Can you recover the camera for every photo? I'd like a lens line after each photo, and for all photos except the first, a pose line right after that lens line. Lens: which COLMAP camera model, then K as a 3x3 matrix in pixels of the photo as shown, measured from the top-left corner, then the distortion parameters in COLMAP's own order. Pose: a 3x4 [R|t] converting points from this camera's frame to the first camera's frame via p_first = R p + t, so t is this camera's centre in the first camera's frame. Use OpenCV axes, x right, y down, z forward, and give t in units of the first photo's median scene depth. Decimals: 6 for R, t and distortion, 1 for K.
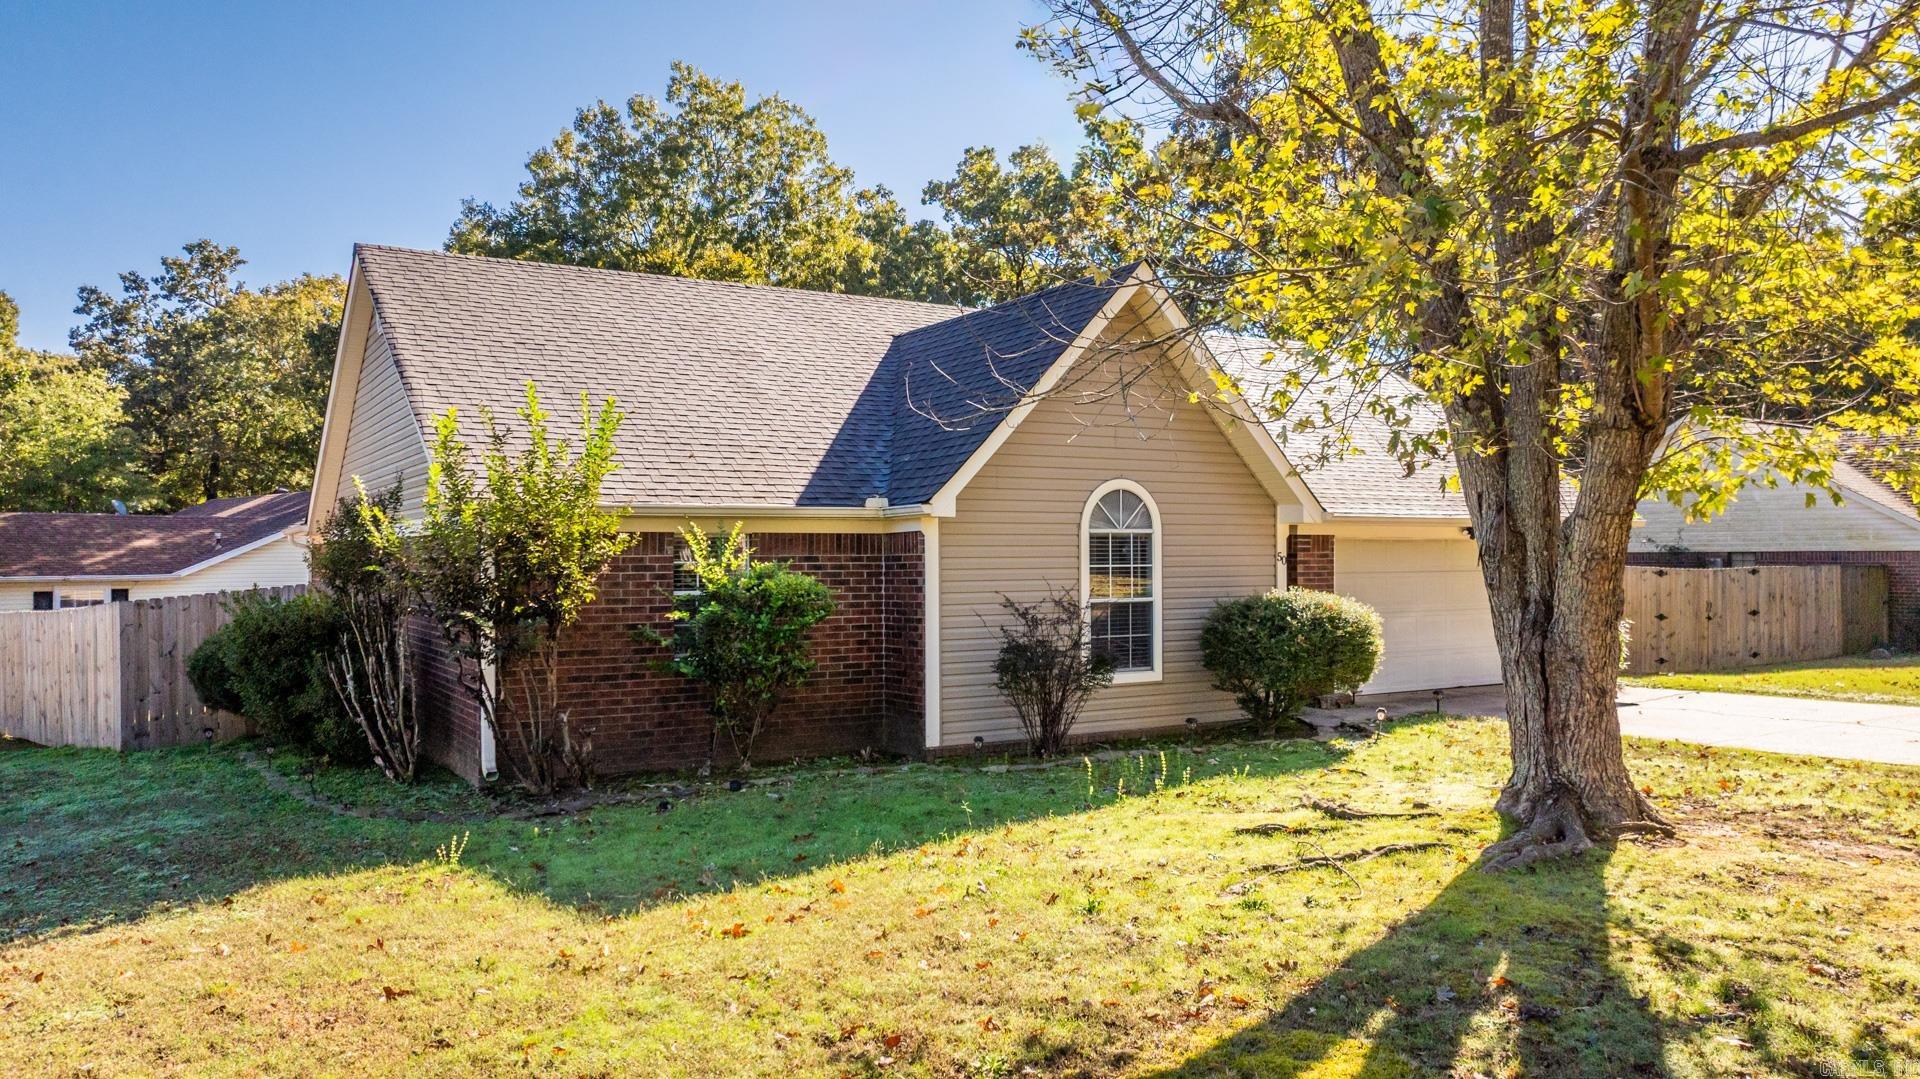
lens RADIAL K [[1363.3, 0, 960.0], [0, 1363.3, 539.5], [0, 0, 1]] dist [-0.001920, 0.002624]
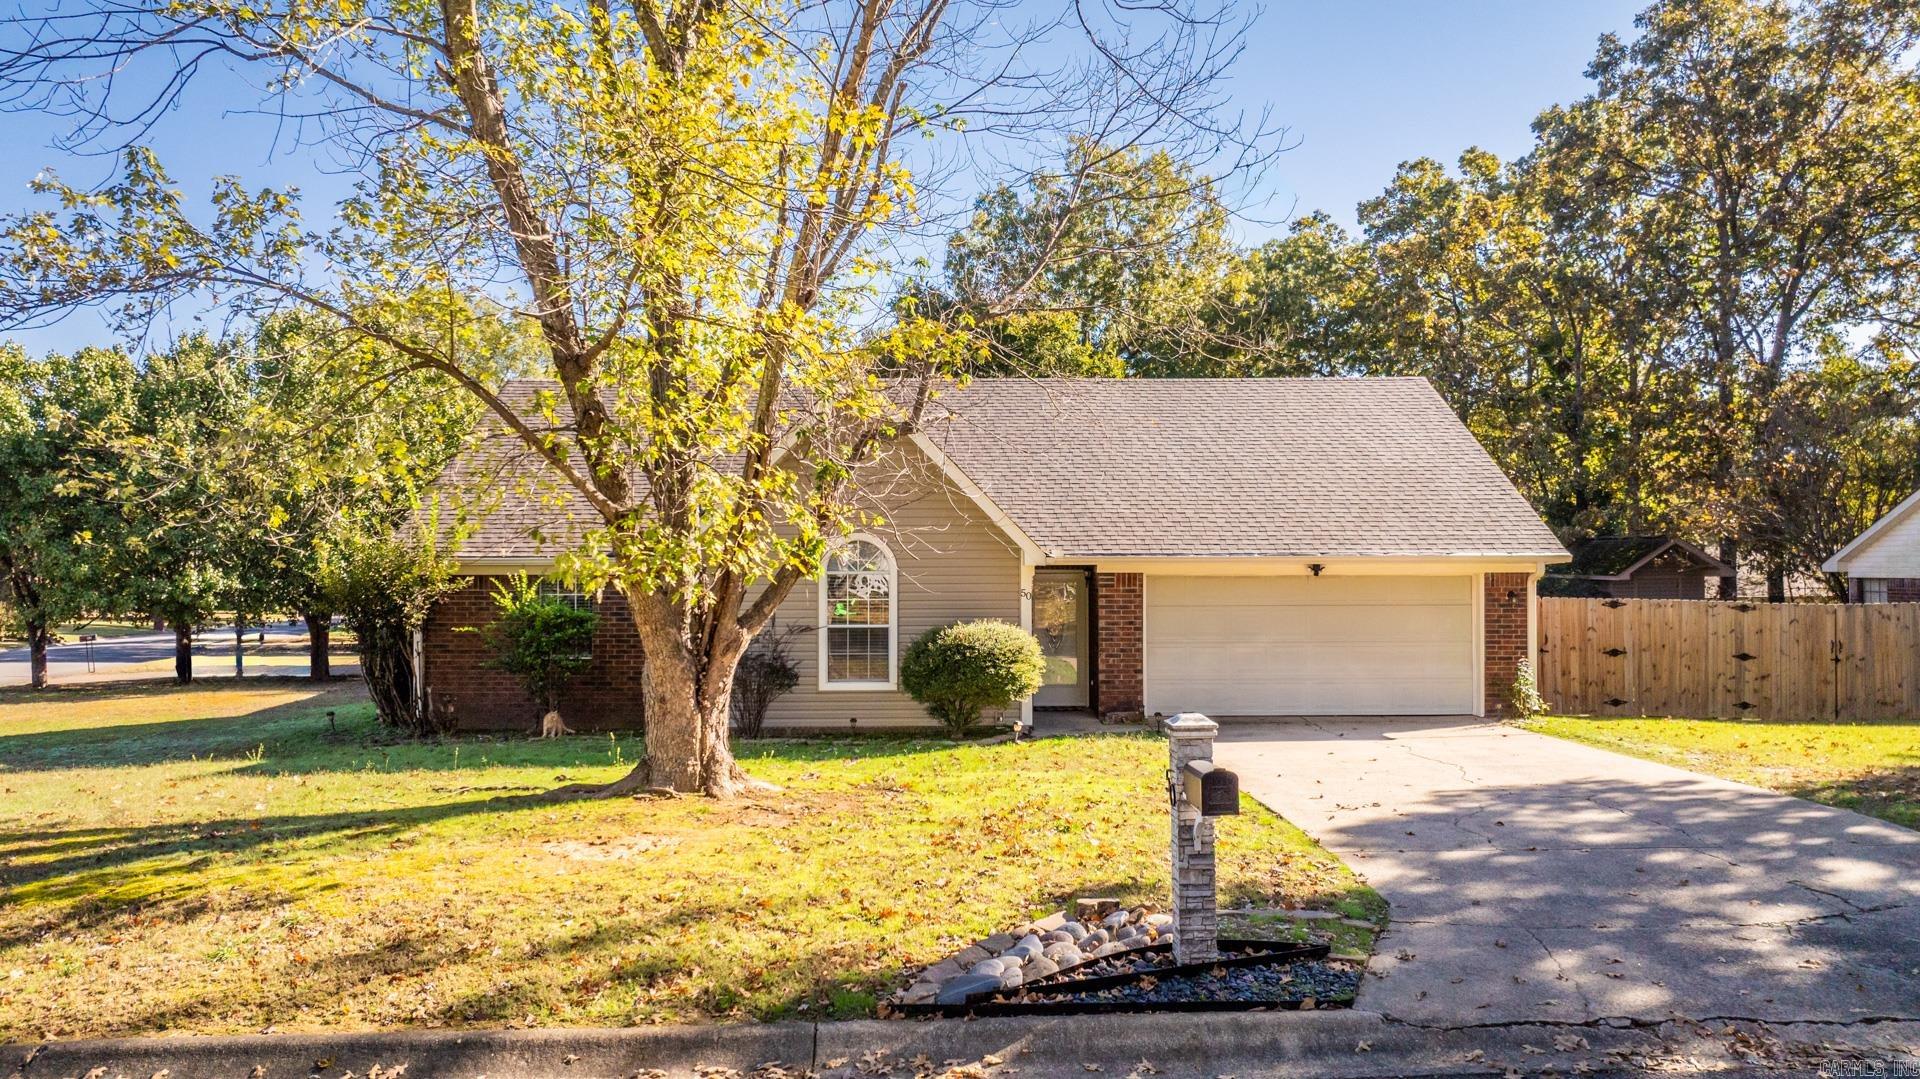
lens RADIAL K [[1363.3, 0, 960.0], [0, 1363.3, 539.5], [0, 0, 1]] dist [-0.001920, 0.002624]
pose [[0.871266, -0.007980, -0.490746, 0.840076], [0.004599, 0.999957, -0.008096, -0.026919], [0.490789, 0.004796, 0.871265, -0.075858]]
